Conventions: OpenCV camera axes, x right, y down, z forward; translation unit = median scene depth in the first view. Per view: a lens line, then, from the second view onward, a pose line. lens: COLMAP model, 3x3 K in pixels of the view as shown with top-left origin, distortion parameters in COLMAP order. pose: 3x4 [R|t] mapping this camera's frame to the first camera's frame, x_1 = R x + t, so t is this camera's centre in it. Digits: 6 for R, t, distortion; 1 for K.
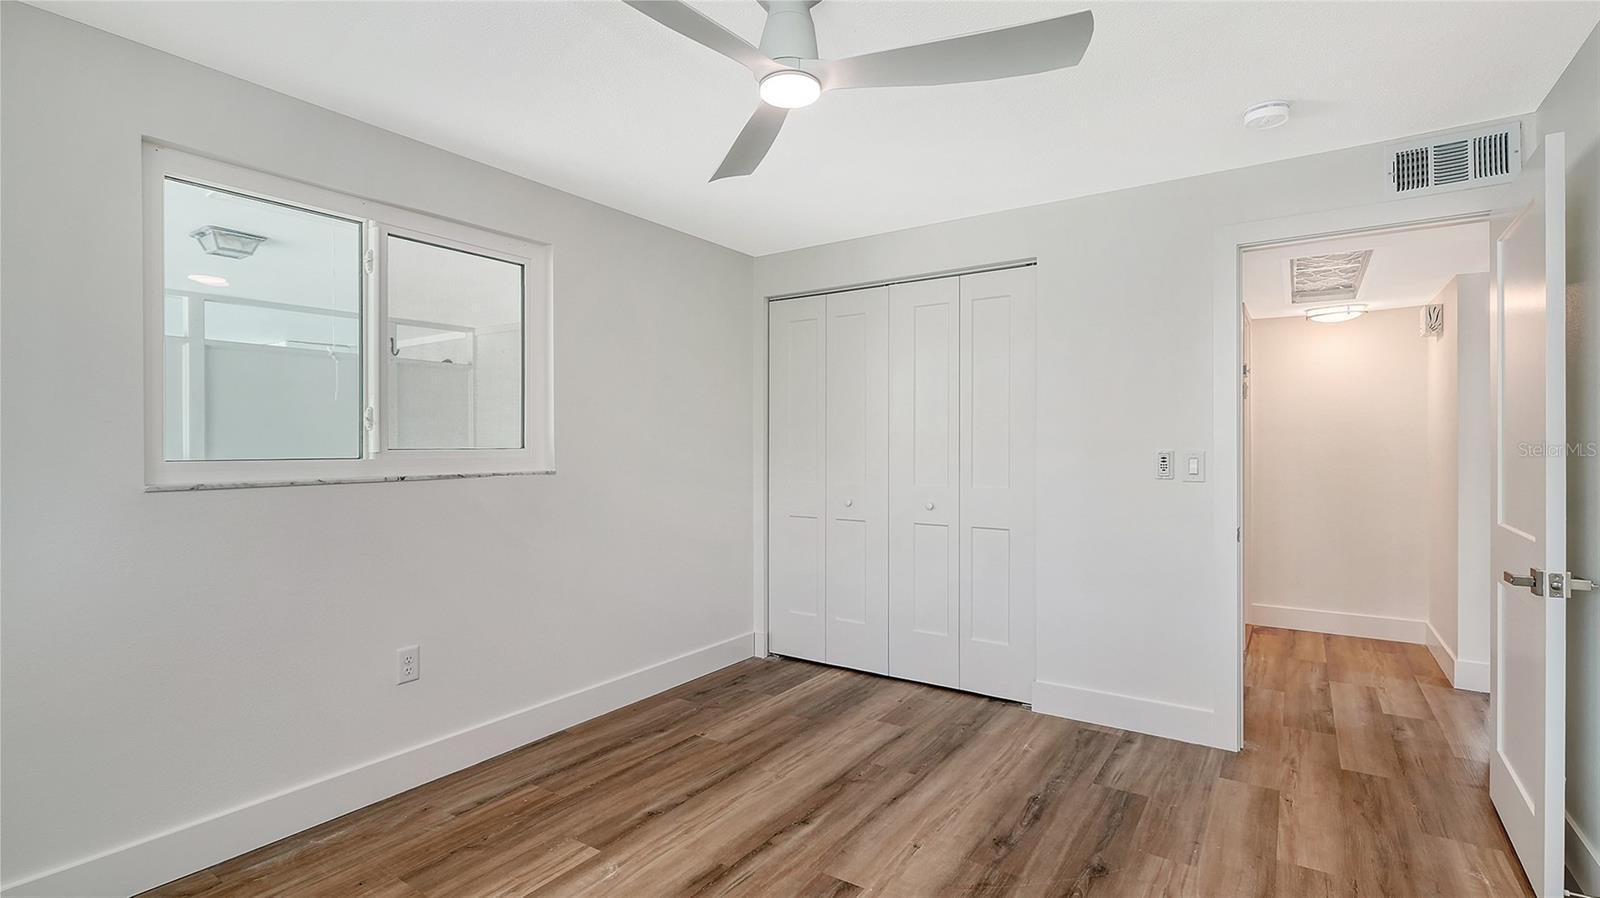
lens RADIAL K [[737.7, 0, 804.5], [0, 737.7, 451.5], [0, 0, 1]] dist [0.001481, -0.002281]
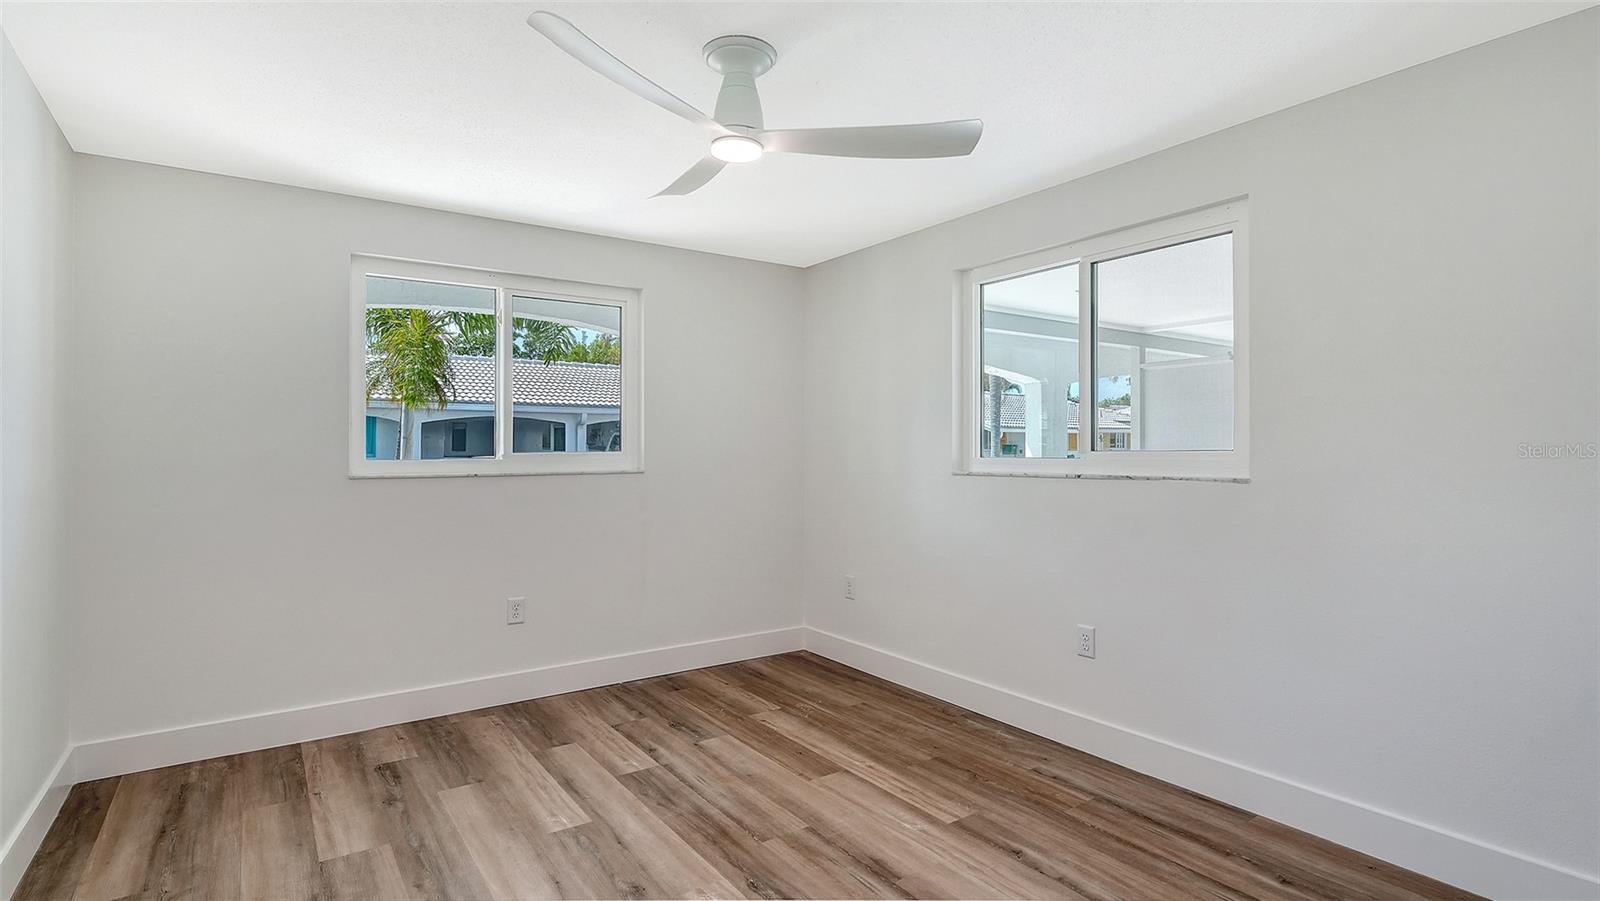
lens RADIAL K [[784.7, 0, 804.5], [0, 784.7, 444.5], [0, 0, 1]] dist [-0.001370, -0.000651]
pose [[-0.364470, -0.004268, -0.931205, 0.735075], [-0.004038, 0.999987, -0.003002, -0.007218], [0.931206, 0.002666, -0.364483, 1.028832]]
